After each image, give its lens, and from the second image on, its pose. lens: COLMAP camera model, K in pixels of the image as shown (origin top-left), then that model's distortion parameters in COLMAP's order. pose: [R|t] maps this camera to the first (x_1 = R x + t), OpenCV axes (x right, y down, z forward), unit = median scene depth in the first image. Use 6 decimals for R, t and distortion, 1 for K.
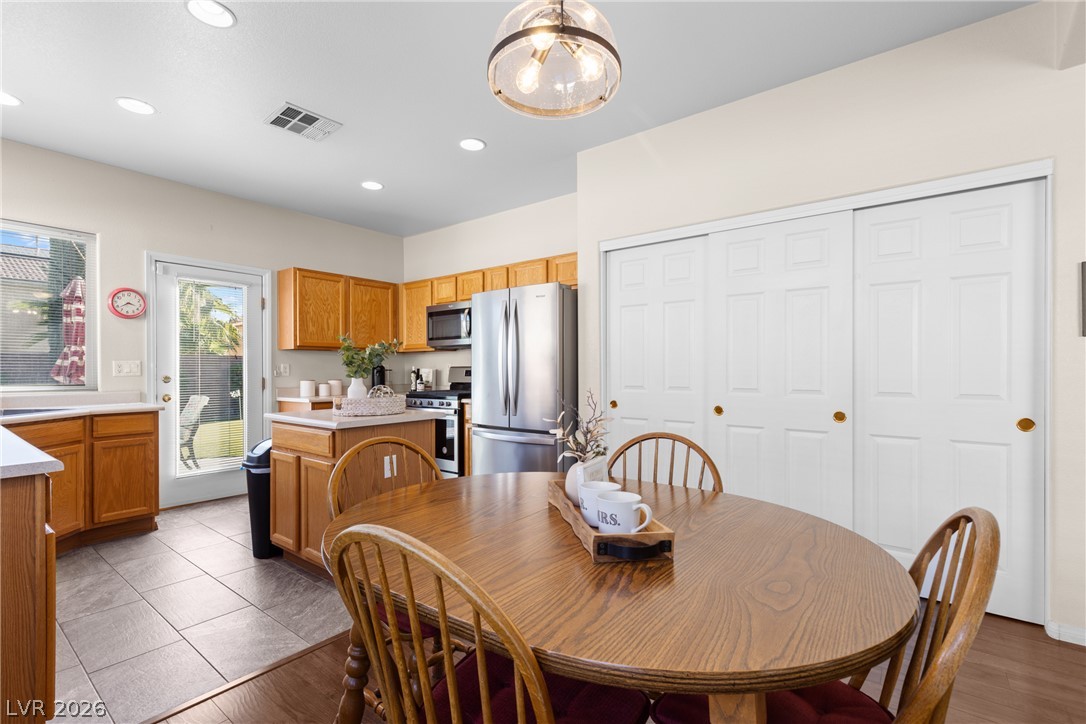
lens RADIAL K [[487.9, 0, 548.4], [0, 487.9, 370.1], [0, 0, 1]] dist [0.003951, 0.000058]
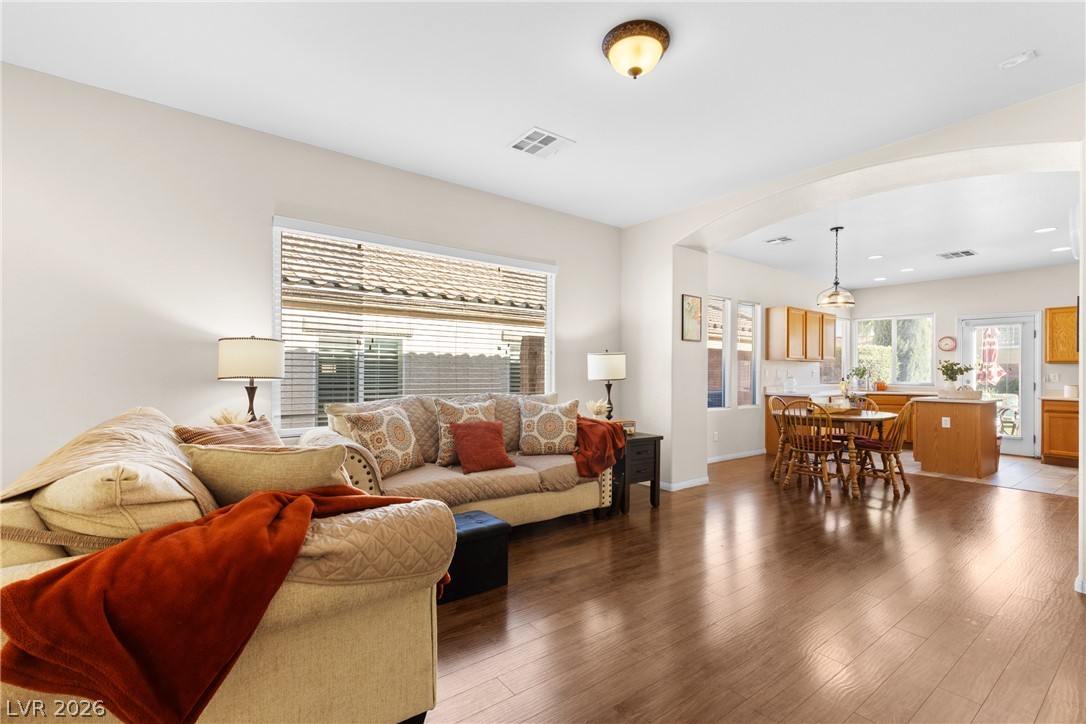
lens RADIAL K [[485.7, 0, 549.3], [0, 485.7, 368.5], [0, 0, 1]] dist [0.015587, -0.006704]
pose [[-0.257162, -0.005788, -0.966351, 1.355631], [-0.010429, 0.999940, -0.003214, -0.007683], [0.966312, 0.009252, -0.257207, -0.074138]]
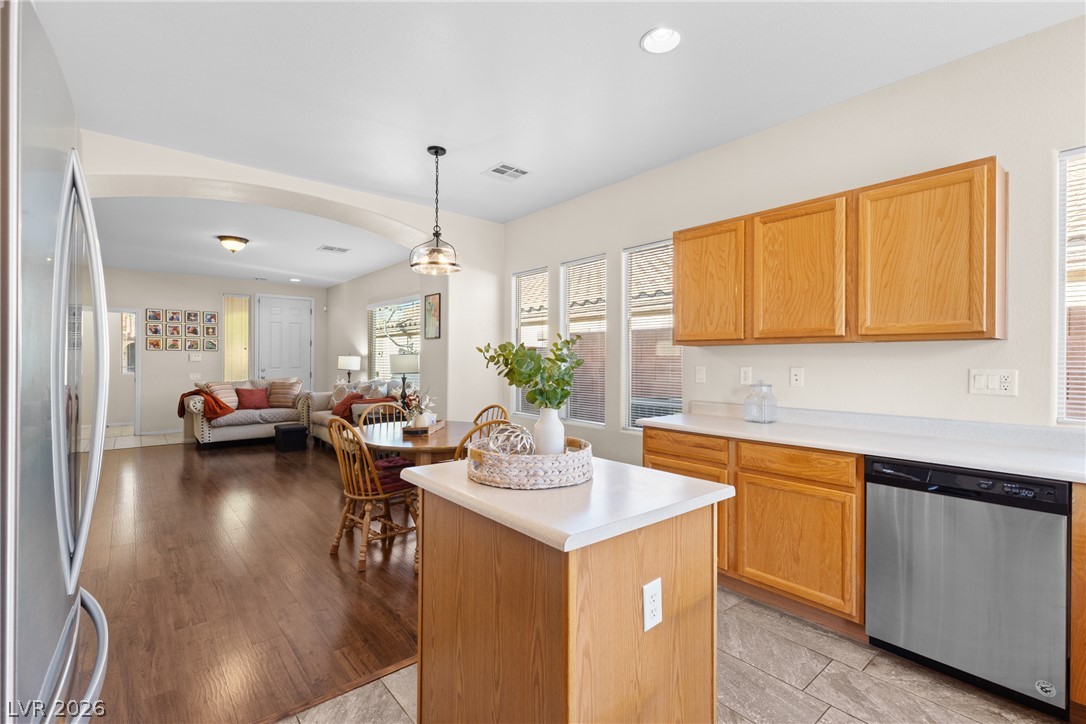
lens RADIAL K [[485.1, 0, 542.7], [0, 485.1, 360.1], [0, 0, 1]] dist [0.004440, 0.000529]
pose [[-0.977059, 0.001702, 0.212961, -0.335794], [0.002199, 0.999995, 0.002095, -0.029248], [-0.212956, 0.002515, -0.977059, 1.033685]]
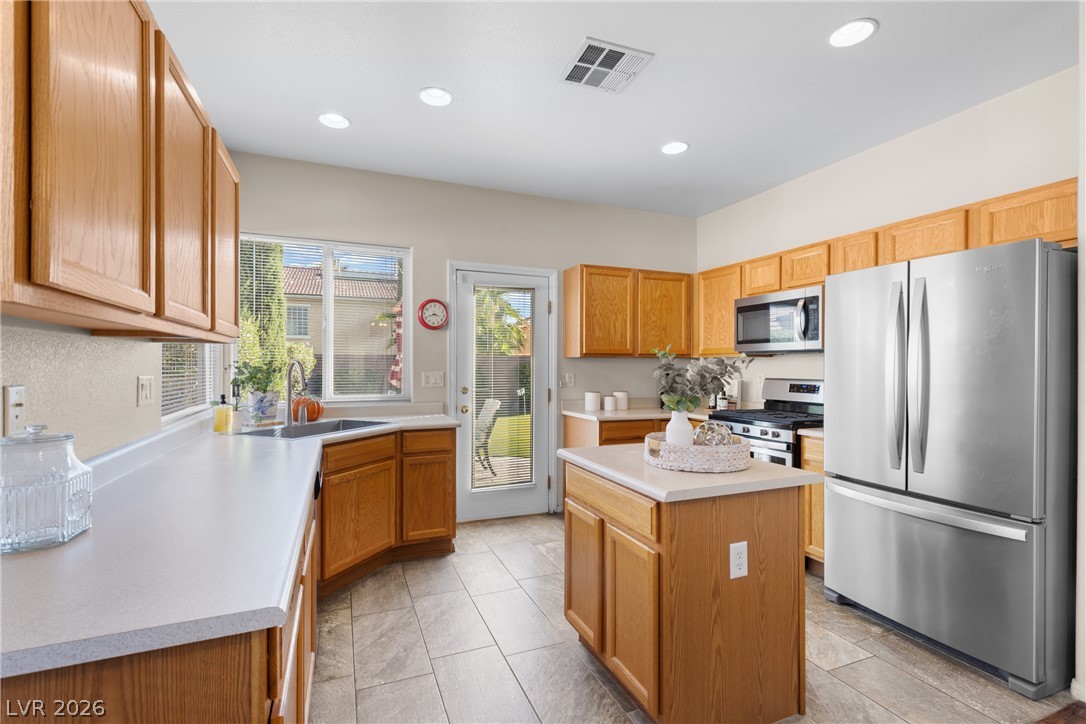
lens RADIAL K [[491.7, 0, 543.9], [0, 491.7, 365.2], [0, 0, 1]] dist [0.006985, 0.000246]
pose [[0.867789, 0.006426, -0.496892, -0.143443], [-0.006350, 0.999978, 0.001843, -0.031239], [0.496893, 0.001555, 0.867811, 0.208684]]
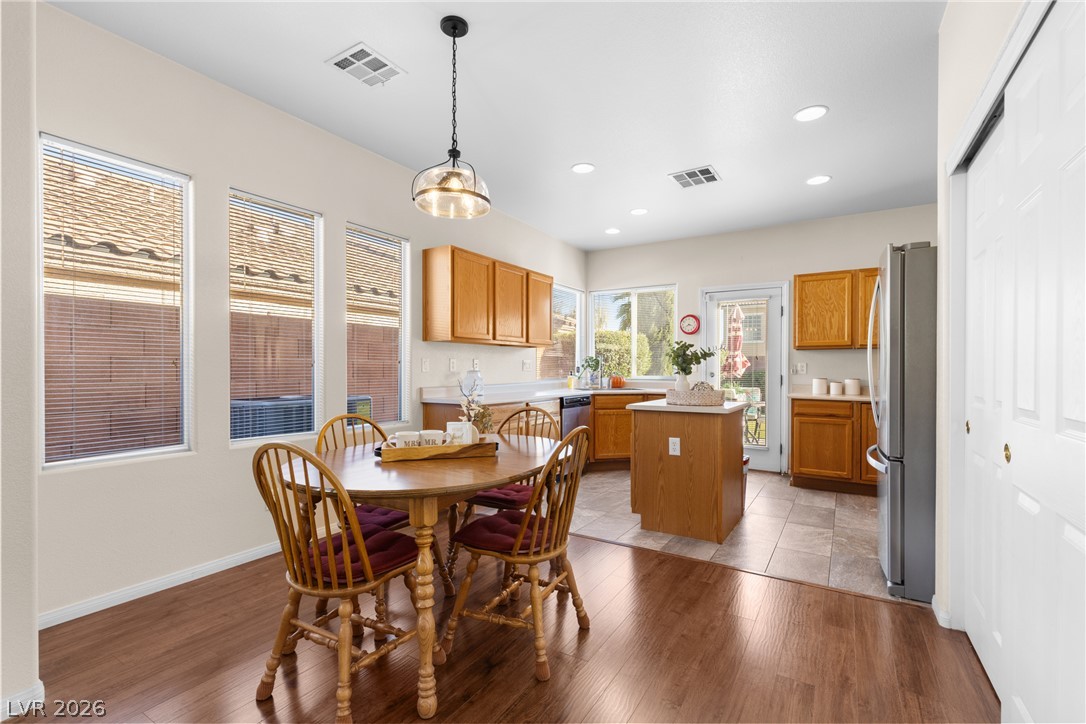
lens RADIAL K [[485.7, 0, 549.3], [0, 485.7, 368.5], [0, 0, 1]] dist [0.015587, -0.006704]
pose [[0.106751, 0.004710, -0.994275, 0.536369], [-0.005018, 0.999979, 0.004198, -0.001814], [0.994273, 0.004541, 0.106772, 0.346881]]
